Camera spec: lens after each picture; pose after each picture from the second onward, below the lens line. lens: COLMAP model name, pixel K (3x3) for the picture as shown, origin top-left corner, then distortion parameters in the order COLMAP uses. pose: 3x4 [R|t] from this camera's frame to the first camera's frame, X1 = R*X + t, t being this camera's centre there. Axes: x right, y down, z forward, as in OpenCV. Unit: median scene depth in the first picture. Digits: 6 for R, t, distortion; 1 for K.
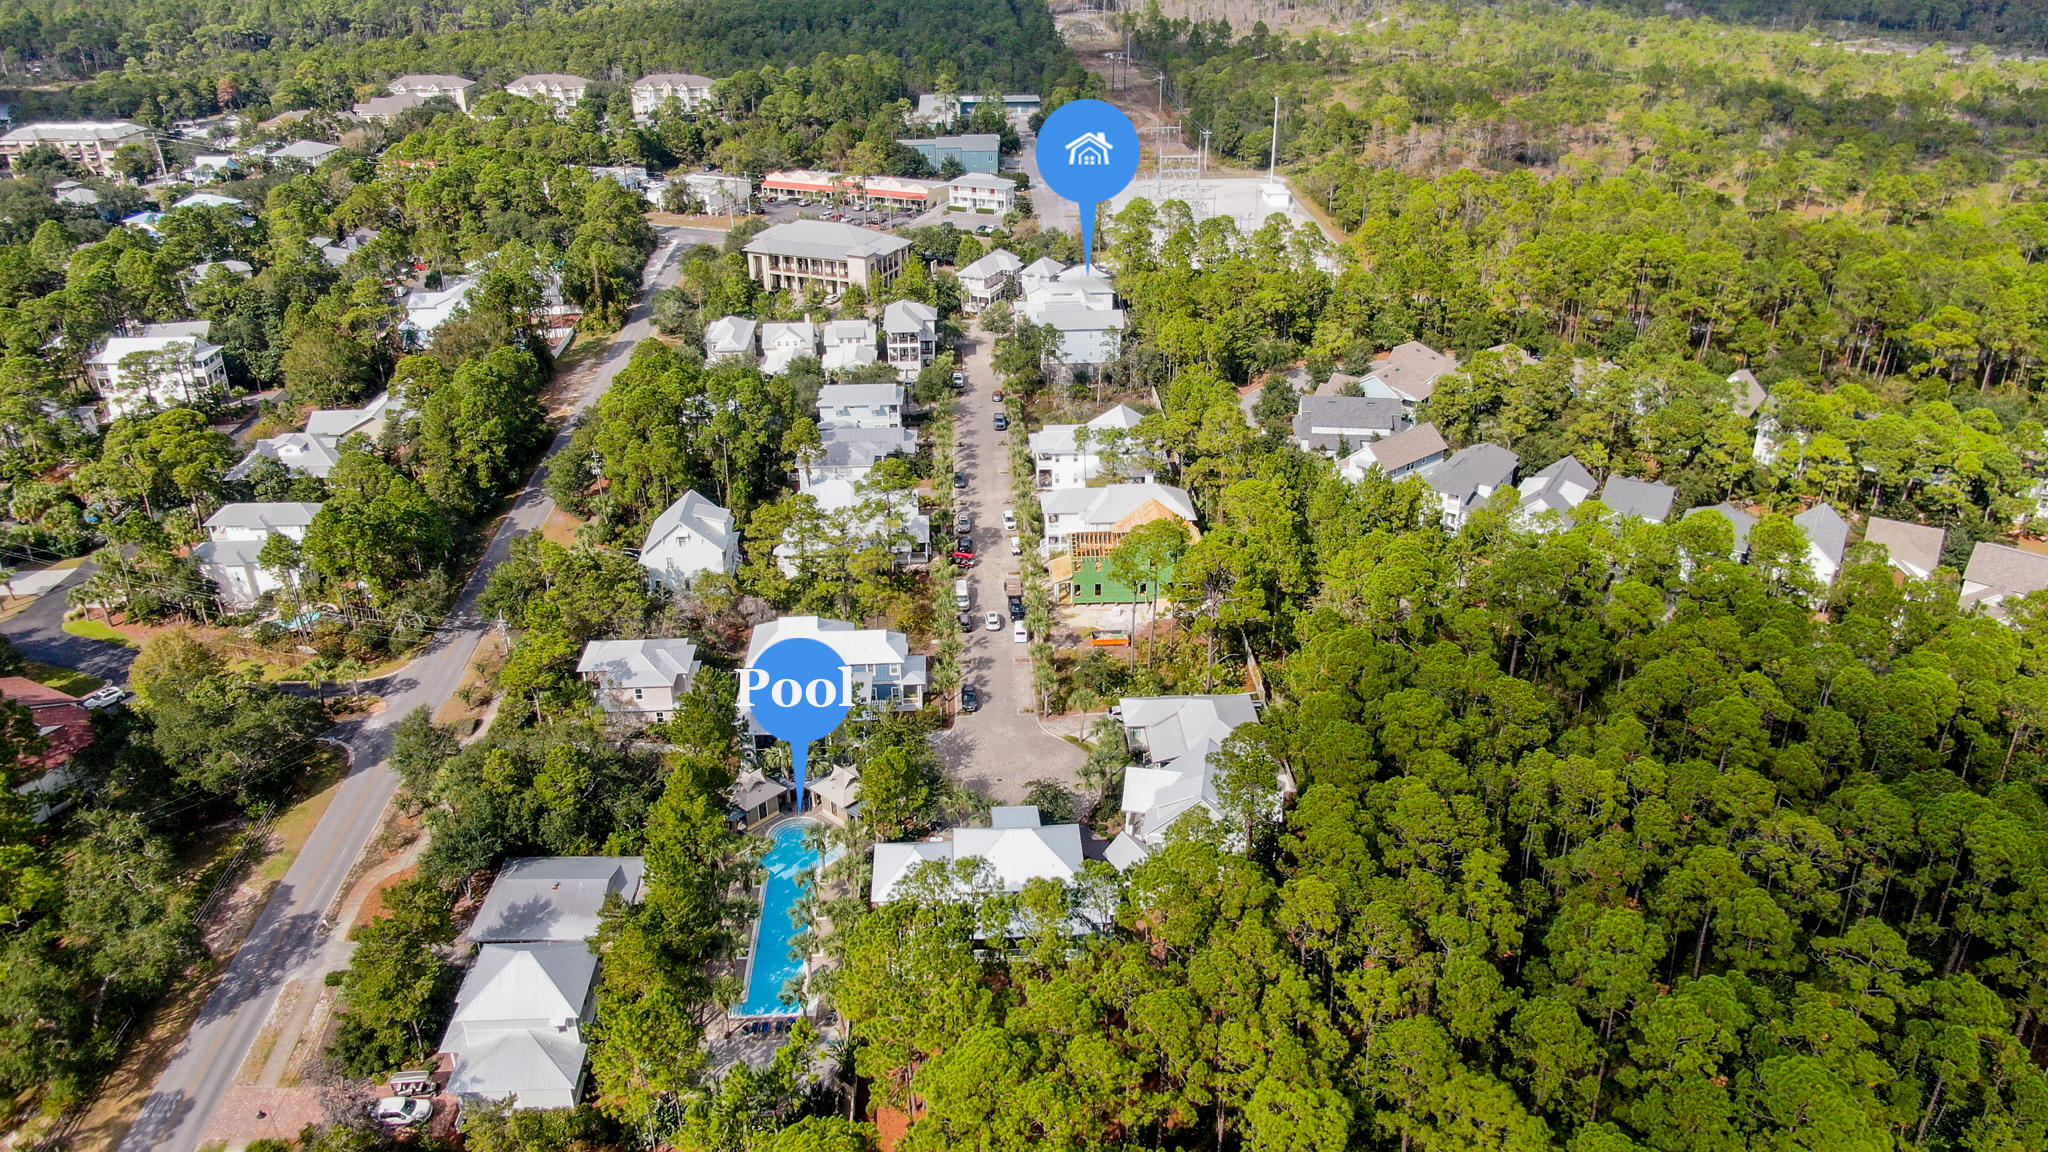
lens RADIAL K [[1454.9, 0, 1024.0], [0, 1454.9, 576.0], [0, 0, 1]] dist [-0.005963, 0.000486]
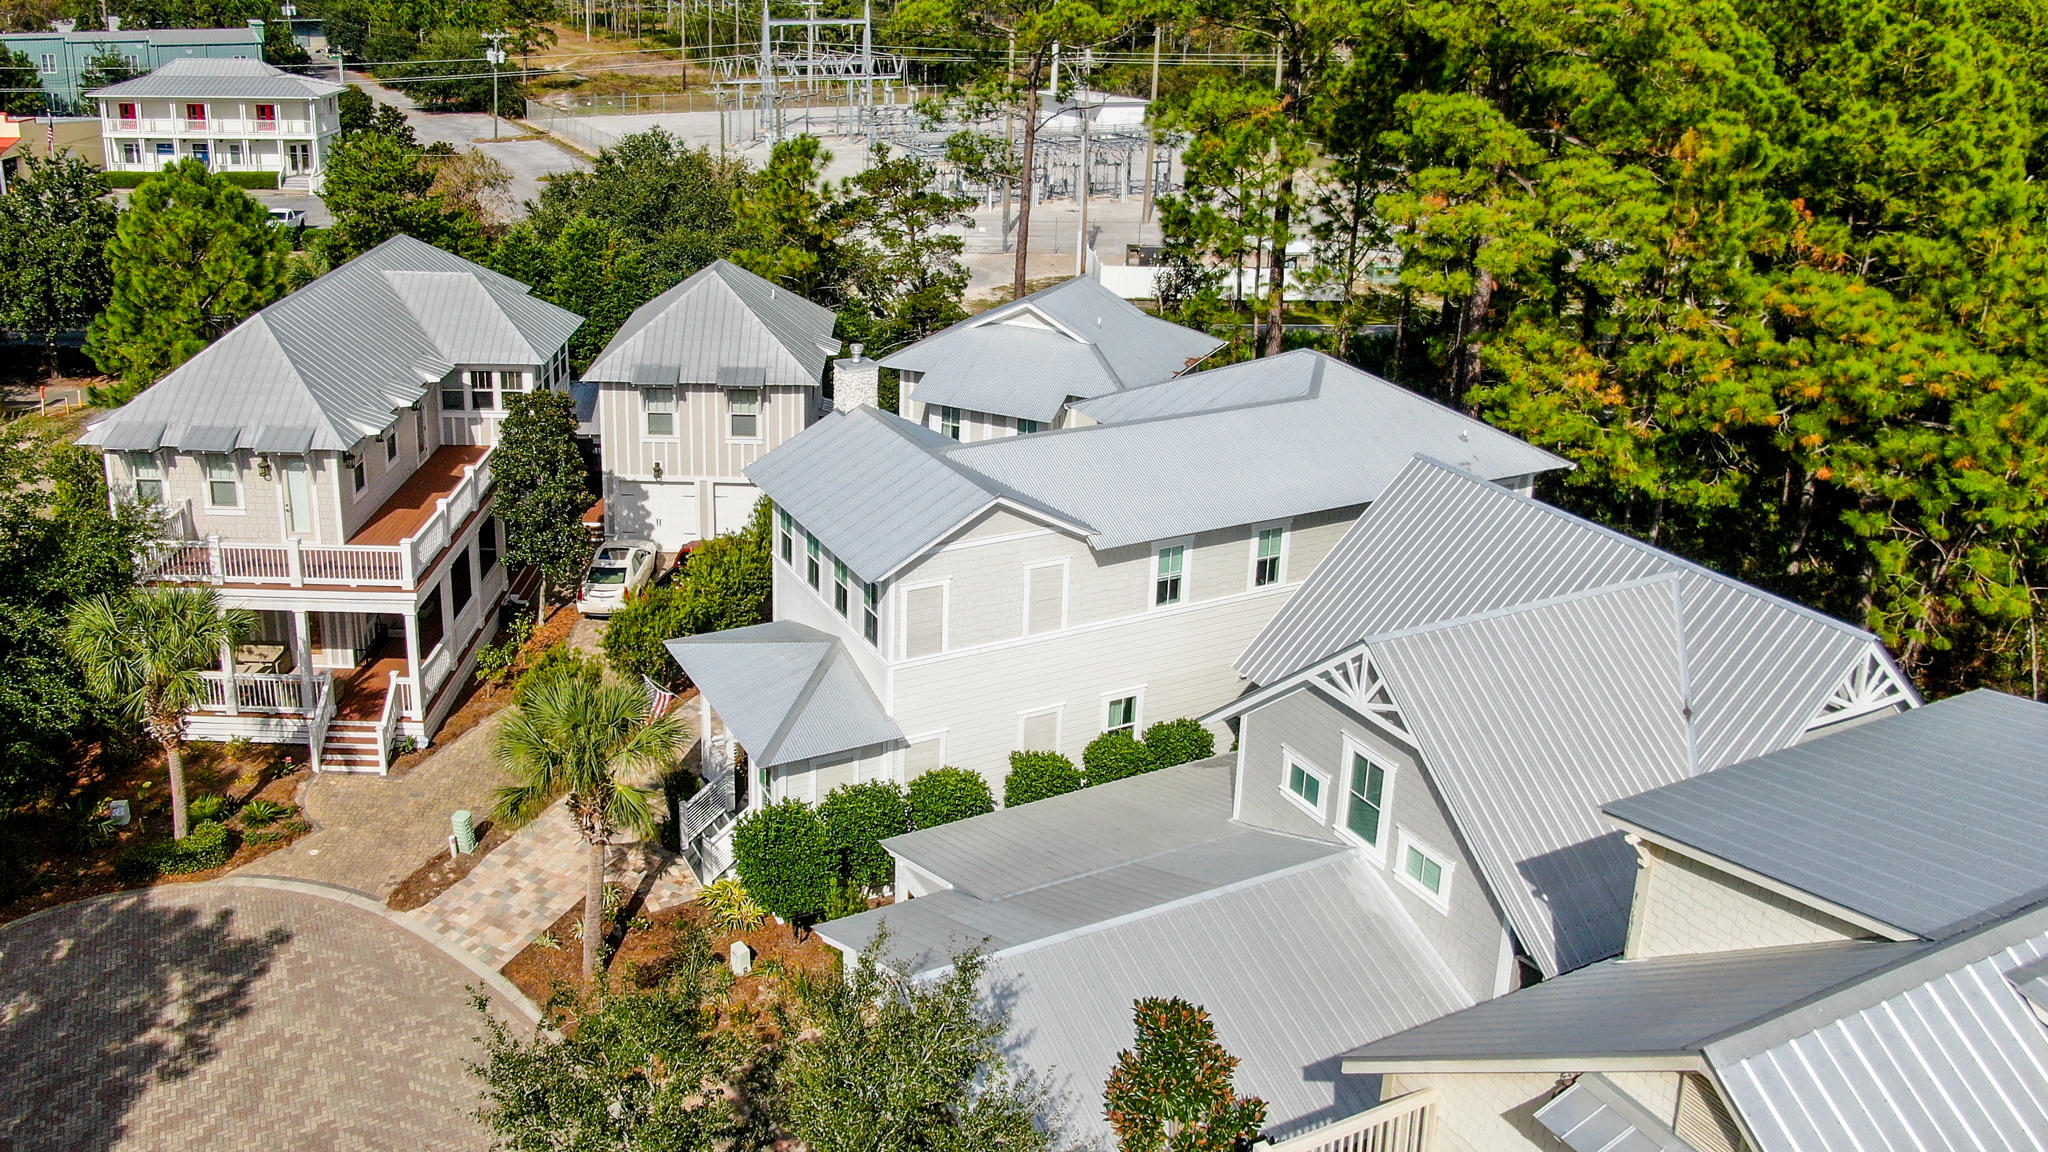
lens RADIAL K [[1515.5, 0, 892.8], [0, 1515.5, 395.0], [0, 0, 1]] dist [-0.001384, -0.001553]
pose [[0.922153, -0.090606, 0.376064, -0.030234], [0.154328, 0.977633, -0.142886, -0.176132], [-0.354706, 0.189800, 0.915510, 0.830156]]
